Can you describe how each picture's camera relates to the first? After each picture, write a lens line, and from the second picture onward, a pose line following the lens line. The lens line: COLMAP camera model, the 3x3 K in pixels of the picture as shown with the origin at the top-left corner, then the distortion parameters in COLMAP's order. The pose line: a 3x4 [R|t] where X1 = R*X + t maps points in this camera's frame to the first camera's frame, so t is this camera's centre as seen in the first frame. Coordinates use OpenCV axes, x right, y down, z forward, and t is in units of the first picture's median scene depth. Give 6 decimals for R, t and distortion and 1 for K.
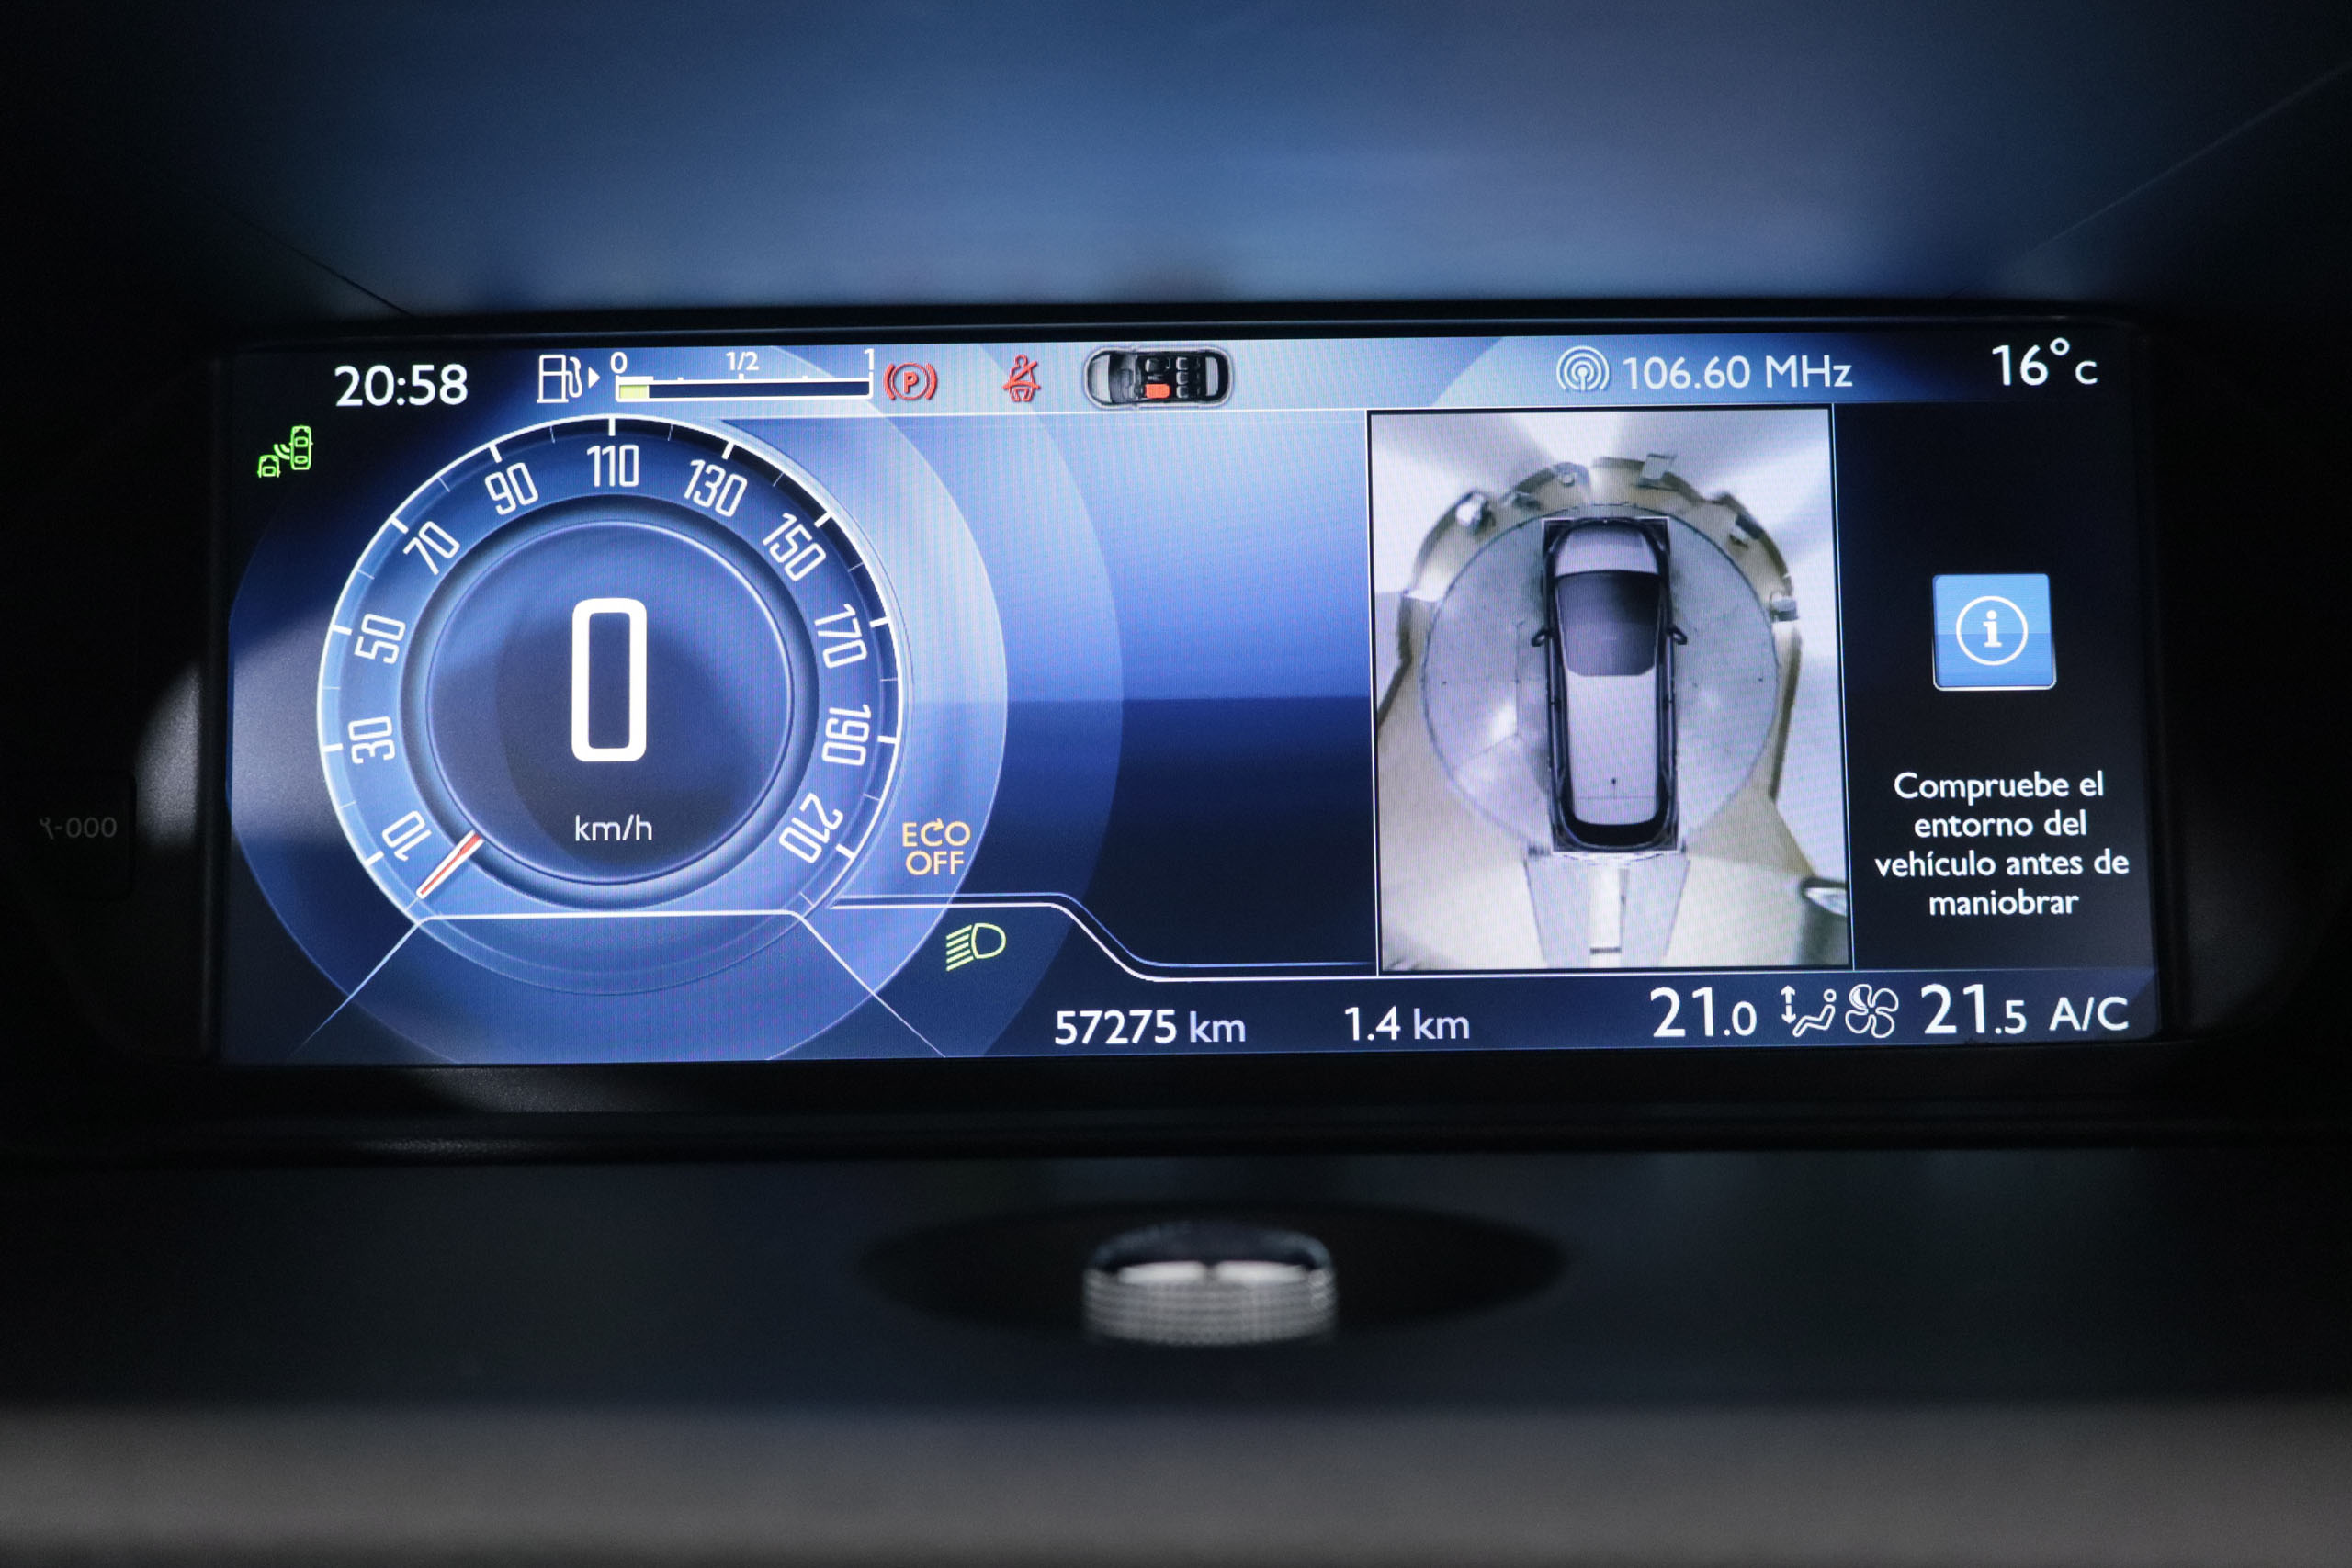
lens RADIAL K [[2712.0, 0, 1165.9], [0, 2712.0, 778.7], [0, 0, 1]] dist [0.023641, 0.000000]
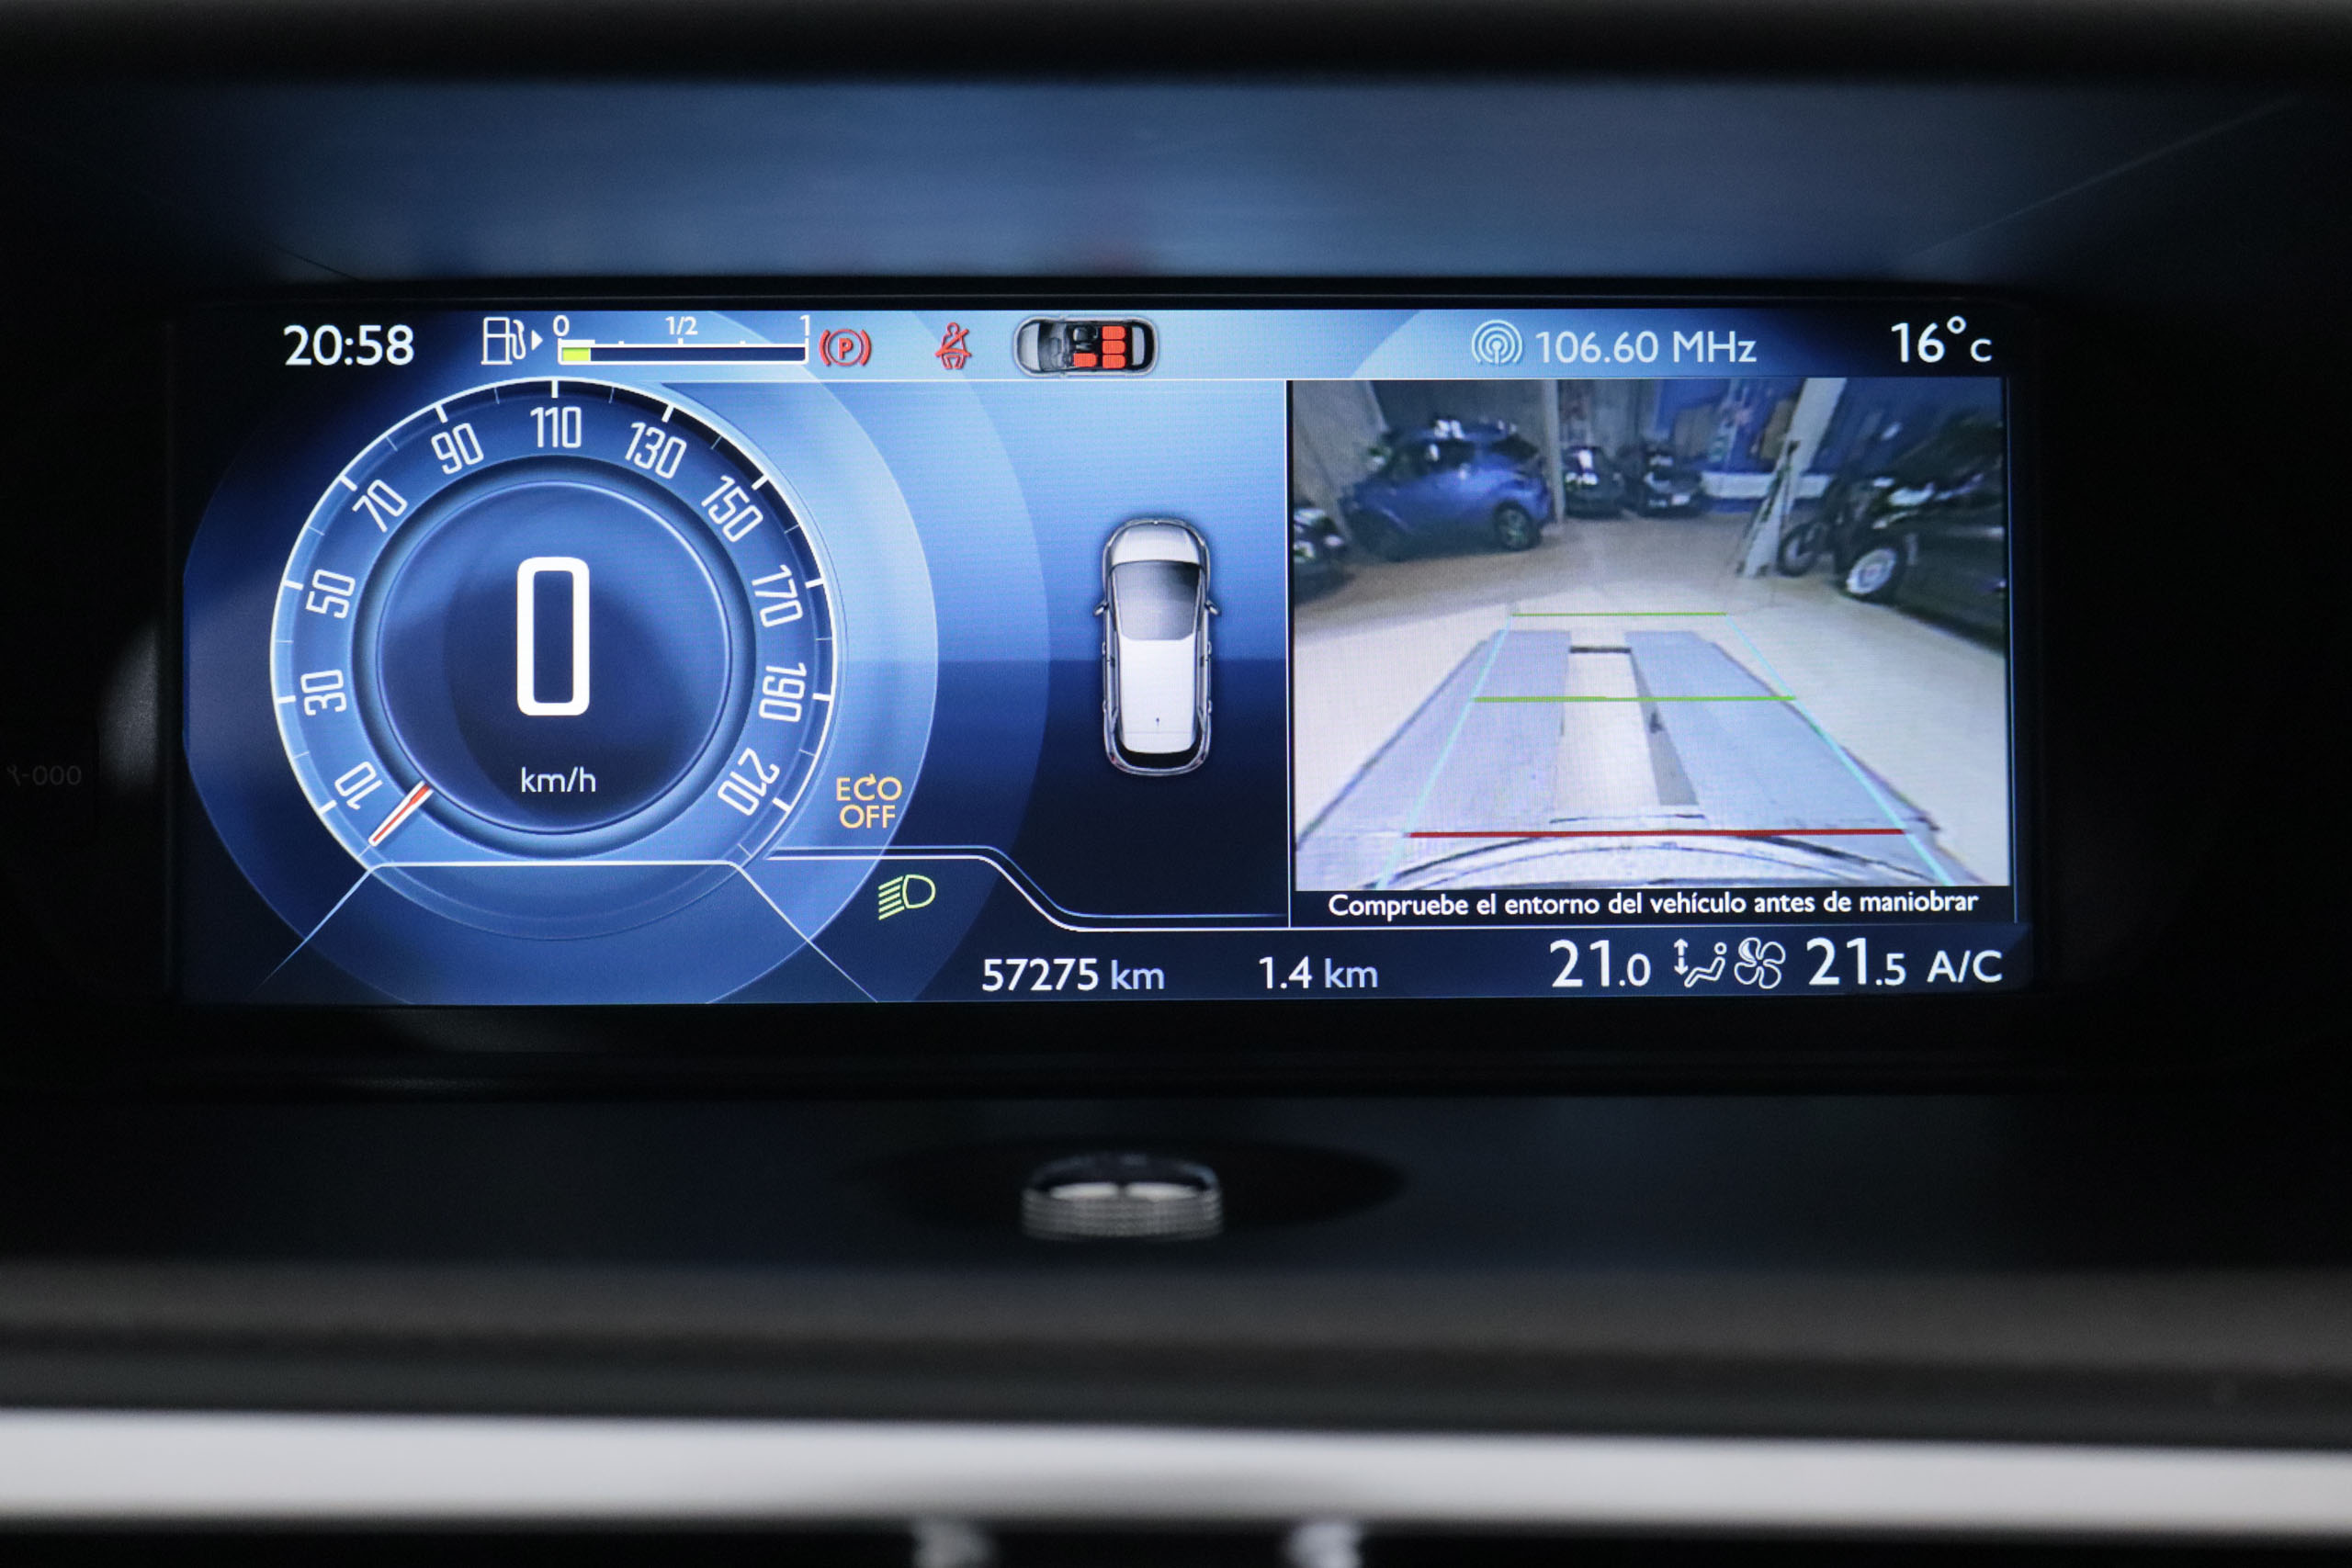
lens RADIAL K [[3623.8, 0, 1188.4], [0, 3623.8, 793.3], [0, 0, 1]] dist [-0.024607, 0.000000]
pose [[0.999580, 0.008124, 0.027813, -0.000882], [-0.009672, 0.998385, 0.055982, -0.056268], [-0.027313, -0.056228, 0.998044, -0.387857]]
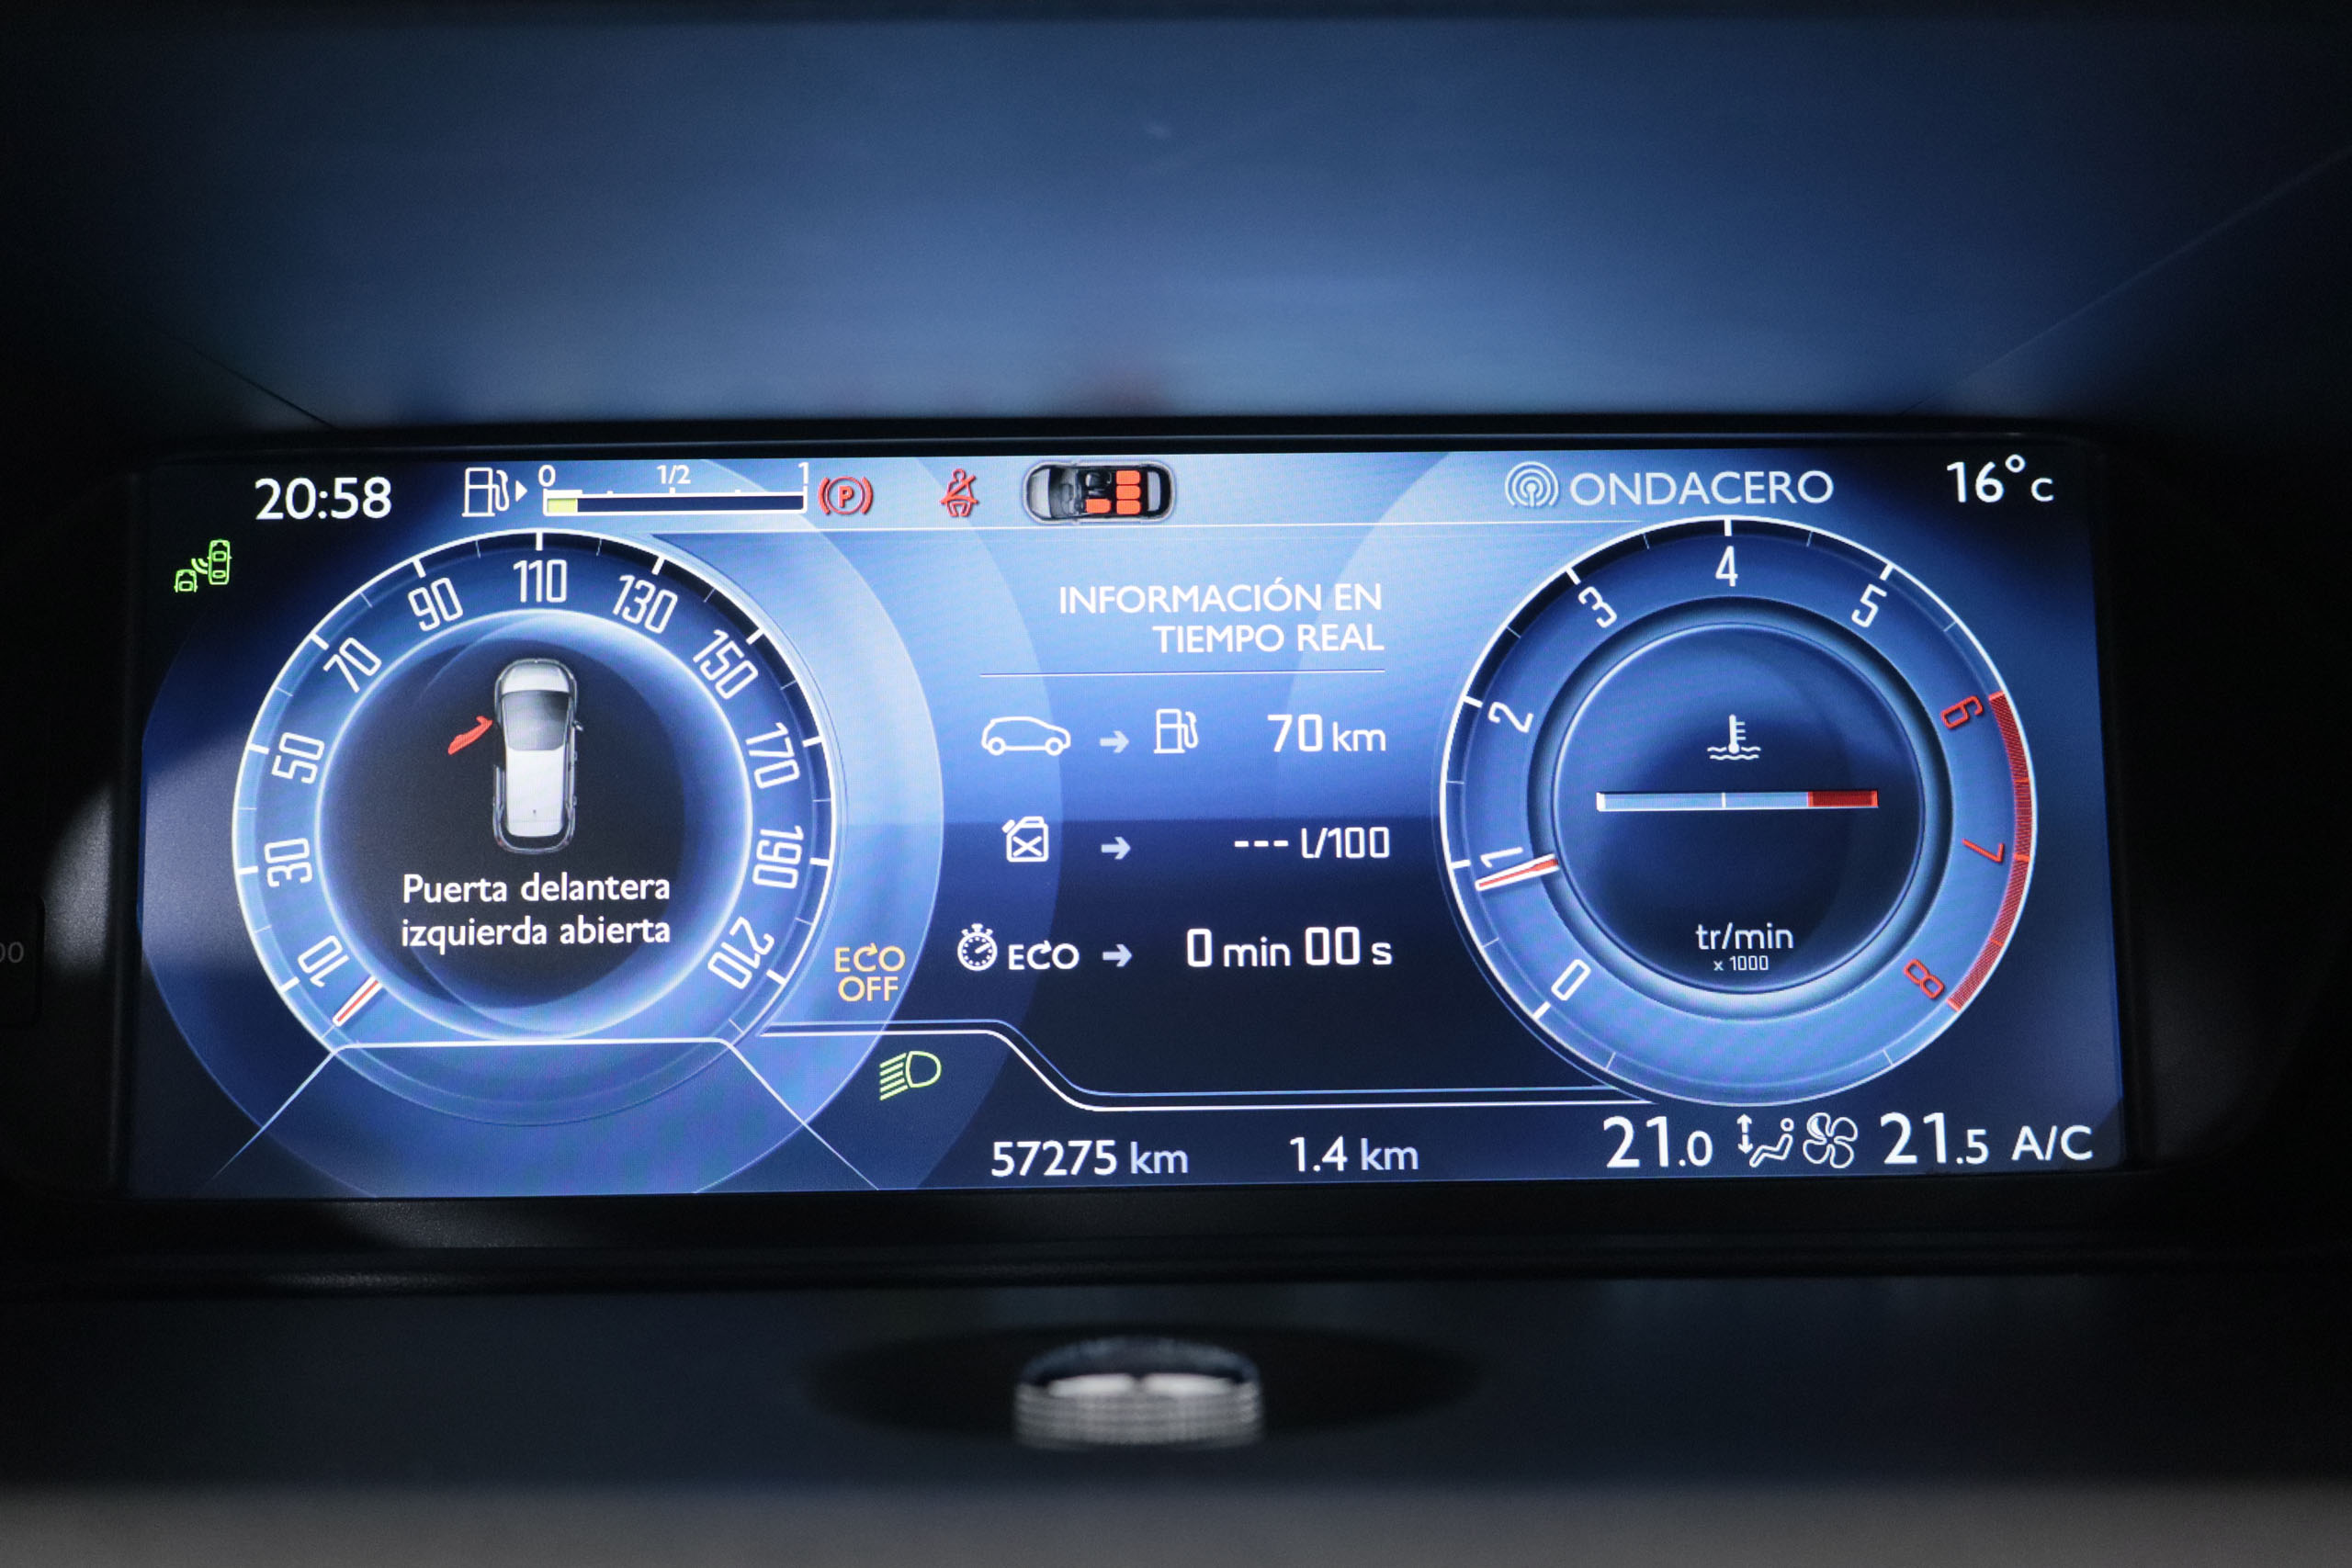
lens RADIAL K [[2994.1, 0, 1167.8], [0, 2994.1, 770.4], [0, 0, 1]] dist [0.016252, 0.000000]
pose [[0.999882, 0.000677, 0.015316, 0.005540], [0.000007, 0.999003, -0.044652, 0.000747], [-0.015331, 0.044647, 0.998885, -0.076352]]
